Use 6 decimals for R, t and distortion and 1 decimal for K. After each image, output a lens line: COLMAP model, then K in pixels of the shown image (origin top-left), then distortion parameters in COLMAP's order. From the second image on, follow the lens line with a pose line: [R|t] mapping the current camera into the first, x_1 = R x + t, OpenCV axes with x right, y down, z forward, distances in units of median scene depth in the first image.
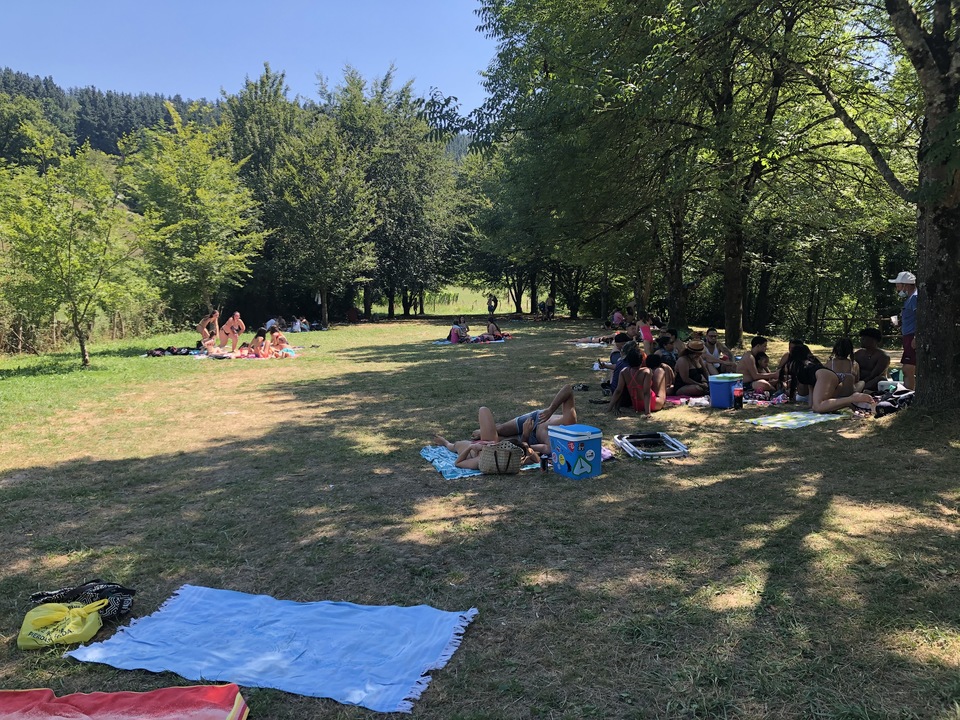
lens RADIAL K [[785.7, 0, 484.1], [0, 785.7, 357.3], [0, 0, 1]] dist [0.039524, -0.039954]
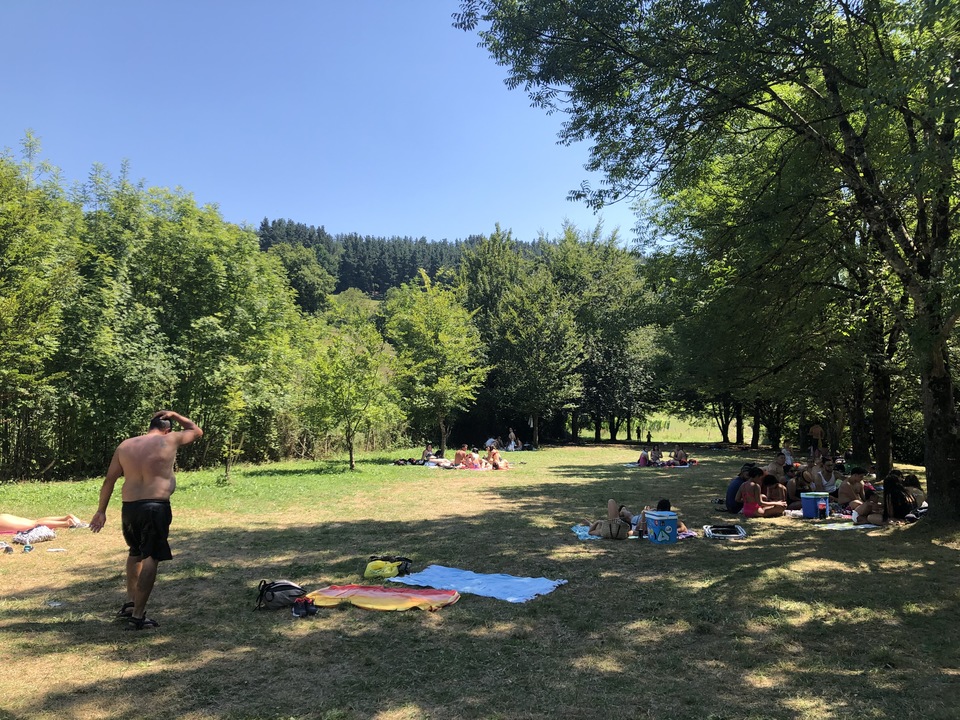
lens RADIAL K [[785.7, 0, 484.1], [0, 785.7, 357.3], [0, 0, 1]] dist [0.039524, -0.039954]
pose [[0.961658, 0.006733, -0.274170, 0.040824], [-0.049688, 0.987432, -0.150031, 0.007396], [0.269714, 0.157902, 0.949906, -0.132191]]
